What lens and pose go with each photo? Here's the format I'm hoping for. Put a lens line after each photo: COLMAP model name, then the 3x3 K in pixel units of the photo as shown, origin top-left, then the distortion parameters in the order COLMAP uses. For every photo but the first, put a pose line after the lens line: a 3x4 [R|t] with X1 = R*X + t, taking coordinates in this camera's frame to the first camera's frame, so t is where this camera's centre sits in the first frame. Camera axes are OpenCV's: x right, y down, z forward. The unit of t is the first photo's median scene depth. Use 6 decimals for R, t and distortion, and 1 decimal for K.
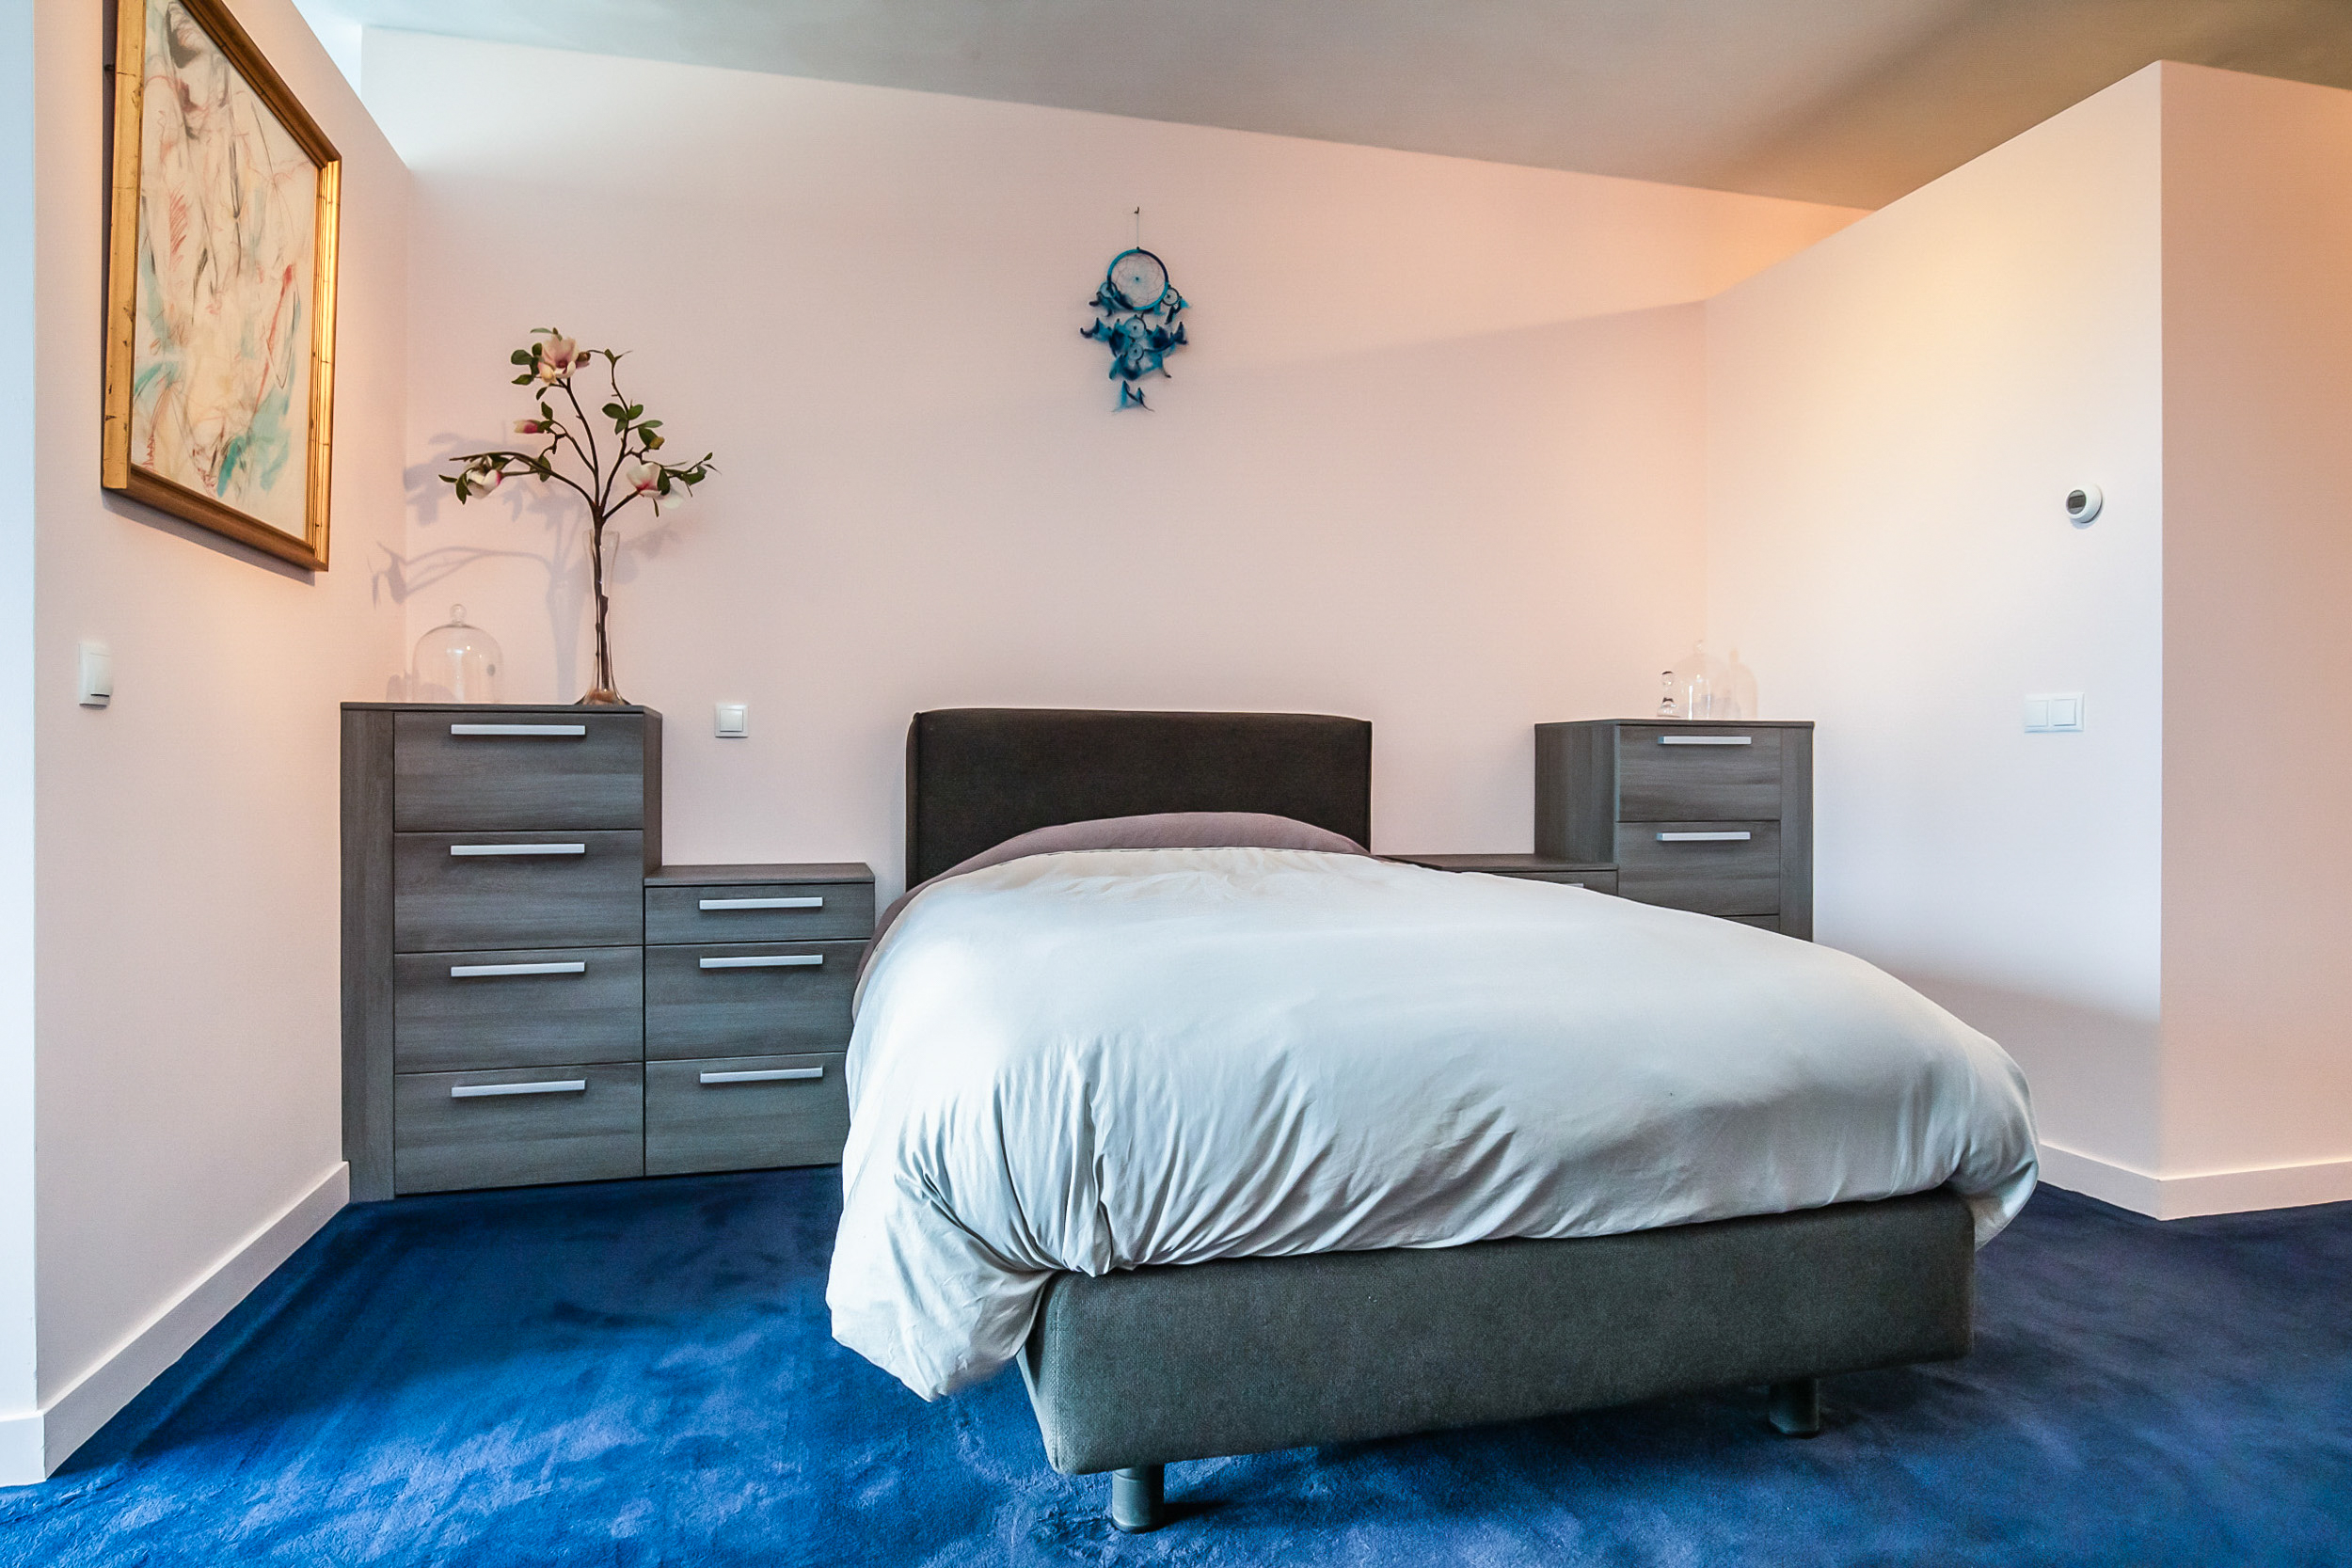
lens RADIAL K [[1384.9, 0, 1180.0], [0, 1384.9, 783.5], [0, 0, 1]] dist [-0.007859, 0.004390]
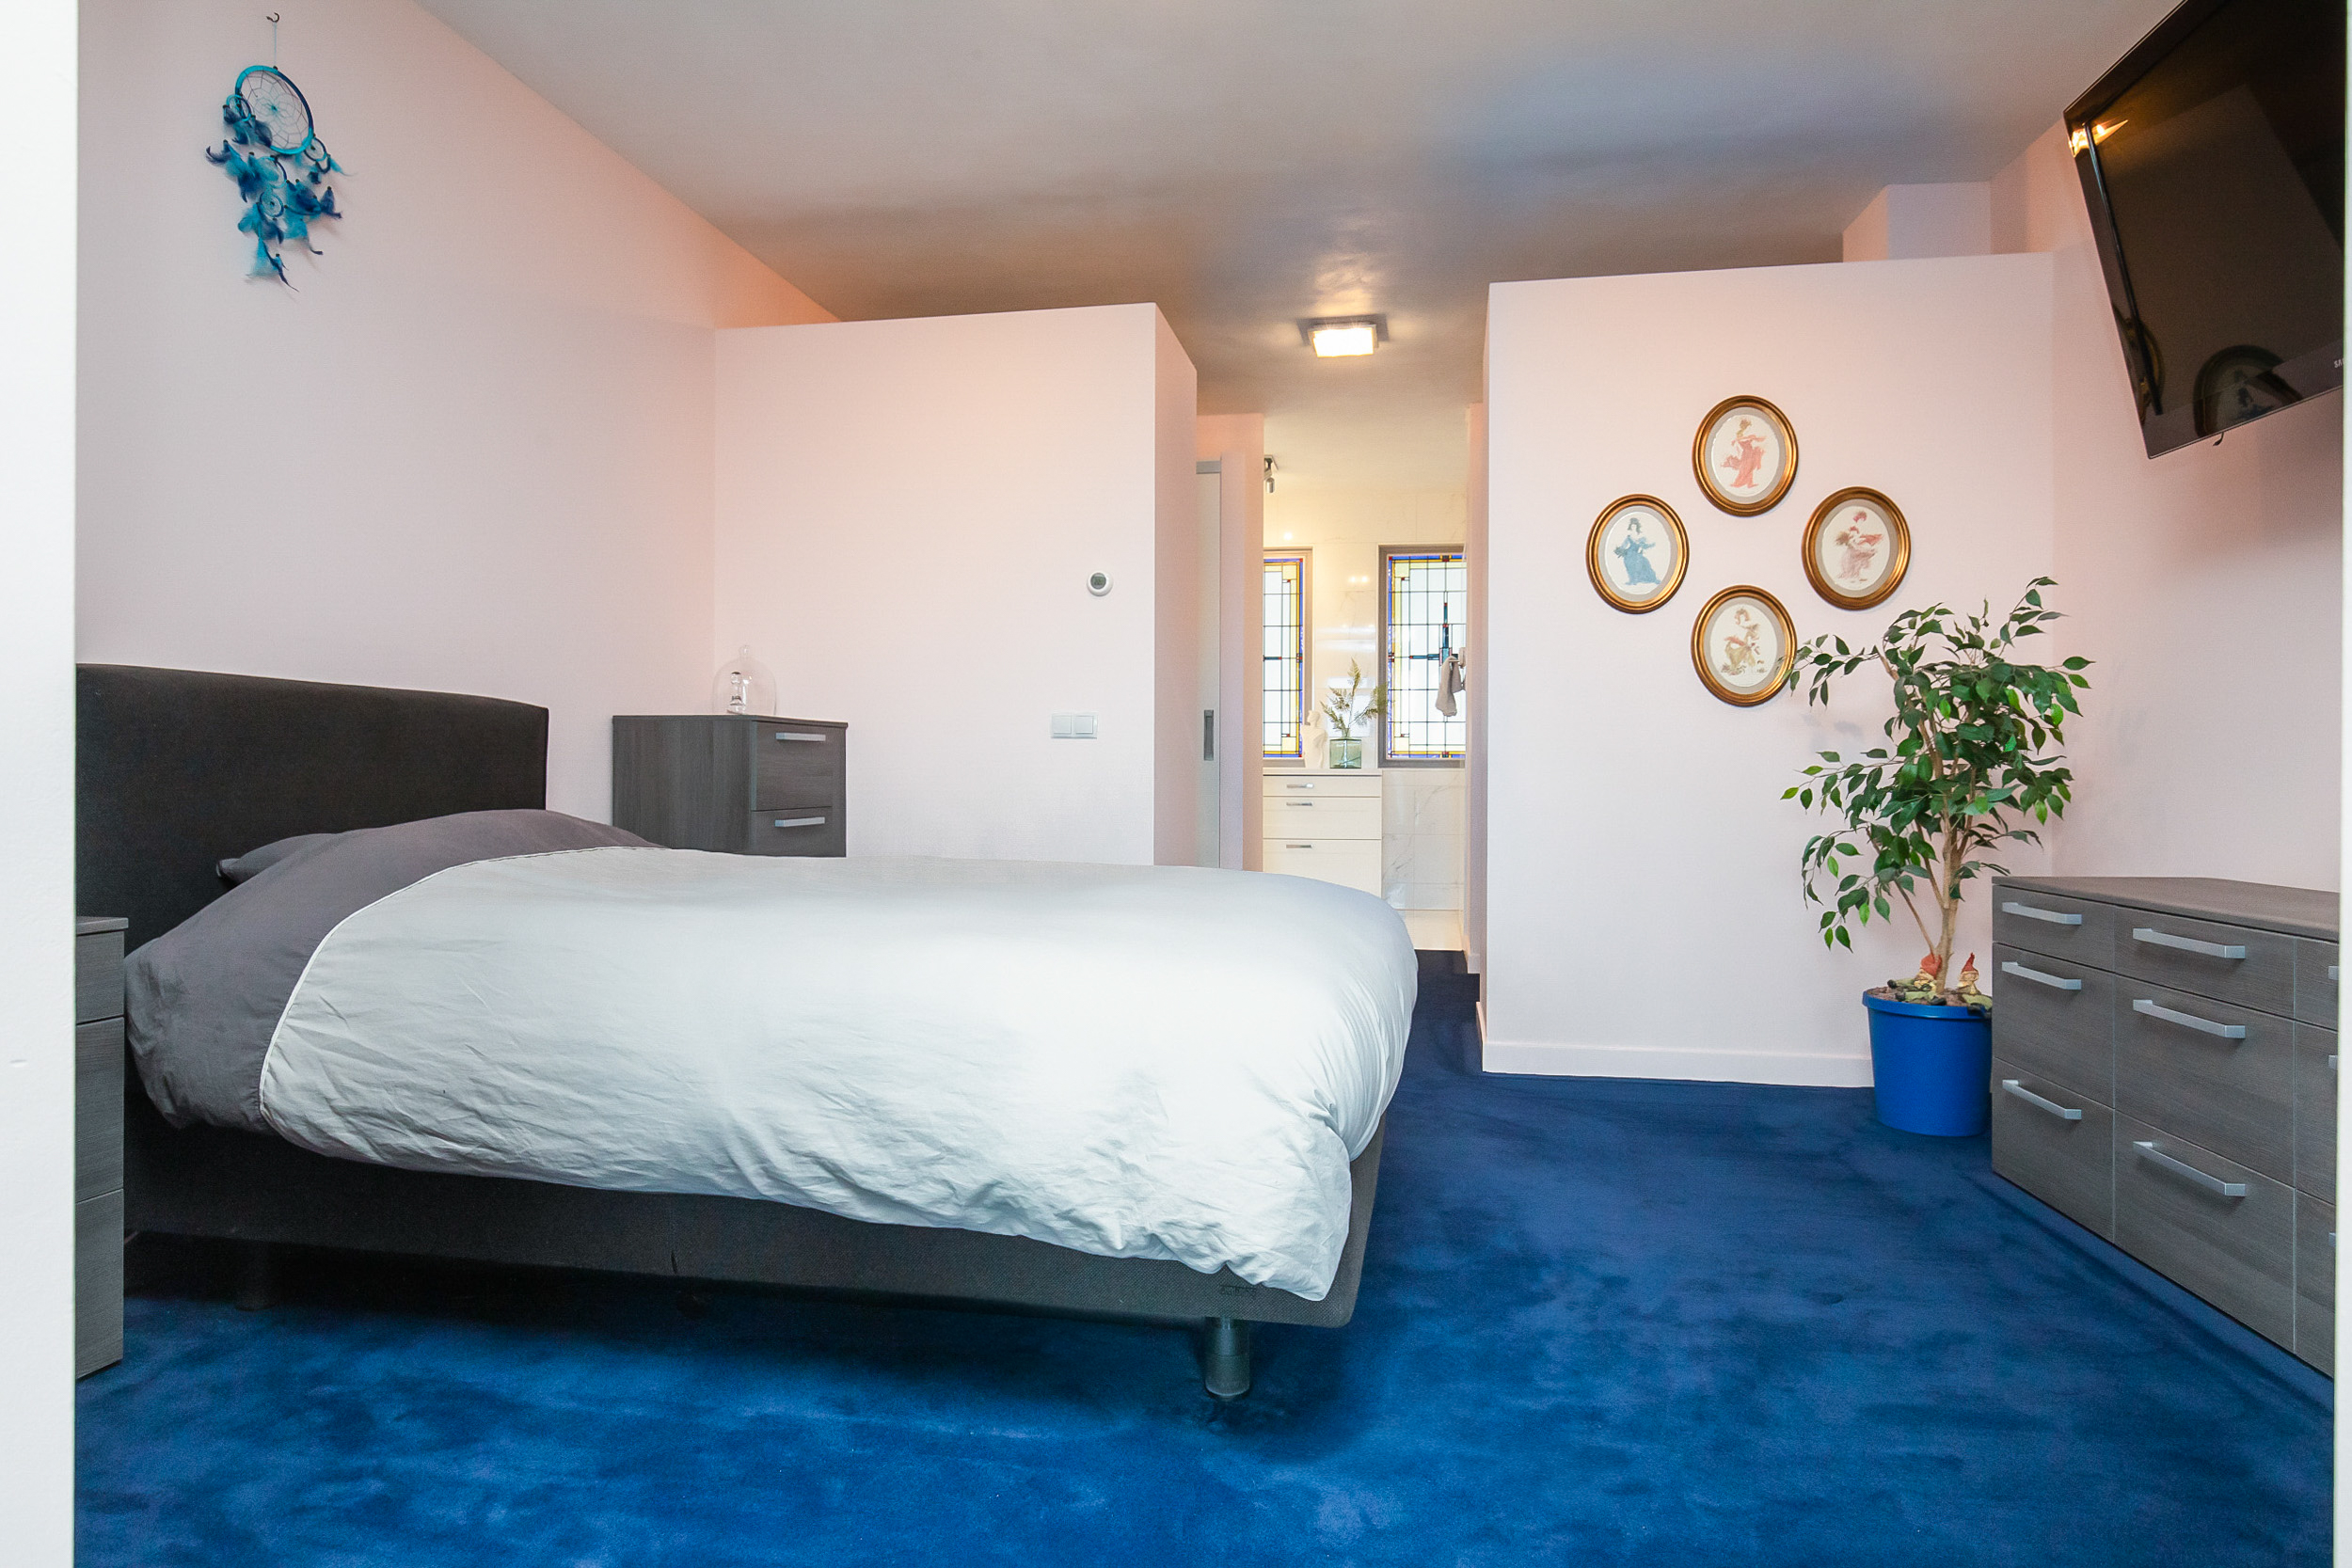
lens RADIAL K [[1384.9, 0, 1174.8], [0, 1384.9, 781.3], [0, 0, 1]] dist [-0.007859, 0.004390]
pose [[0.438756, -0.006486, 0.898583, -0.494964], [-0.004667, 0.999944, 0.009496, -0.007216], [-0.898594, -0.008360, 0.438701, 0.225449]]
